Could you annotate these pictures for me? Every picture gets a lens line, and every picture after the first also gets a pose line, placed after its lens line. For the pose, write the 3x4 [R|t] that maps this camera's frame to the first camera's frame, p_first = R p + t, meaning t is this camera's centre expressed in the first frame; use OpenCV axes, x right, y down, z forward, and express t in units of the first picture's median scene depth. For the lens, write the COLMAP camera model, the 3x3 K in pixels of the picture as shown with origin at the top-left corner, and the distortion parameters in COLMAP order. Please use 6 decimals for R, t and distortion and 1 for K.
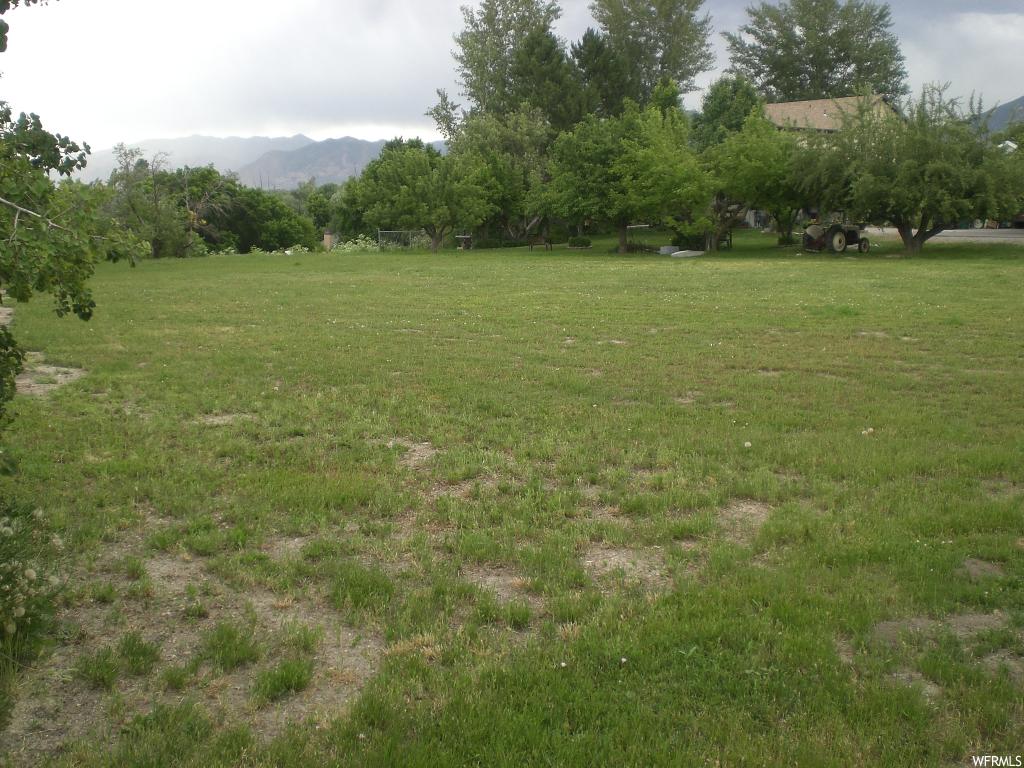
lens RADIAL K [[1167.5, 0, 513.4], [0, 1167.5, 387.2], [0, 0, 1]] dist [-0.120461, 0.000000]
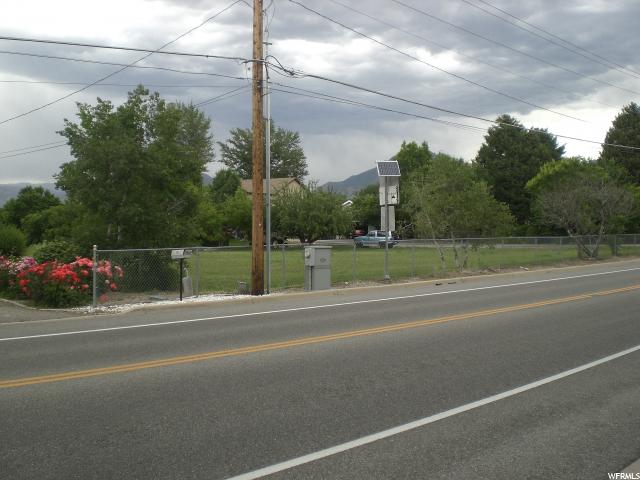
lens RADIAL K [[729.7, 0, 316.5], [0, 729.7, 239.7], [0, 0, 1]] dist [-0.120461, 0.000000]
pose [[0.946713, 0.011466, 0.321875, -0.153245], [0.033091, 0.990615, -0.132618, 0.084206], [-0.320375, 0.136203, 0.937448, -0.548285]]
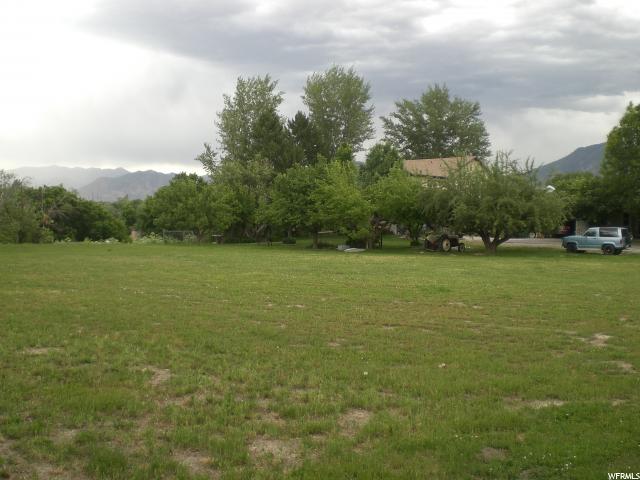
lens RADIAL K [[729.7, 0, 318.7], [0, 729.7, 236.4], [0, 0, 1]] dist [-0.120461, 0.000000]
pose [[0.995468, 0.028074, 0.090858, 0.009331], [-0.016193, 0.991519, -0.128953, -0.002126], [-0.093707, 0.126897, 0.987480, -0.005237]]
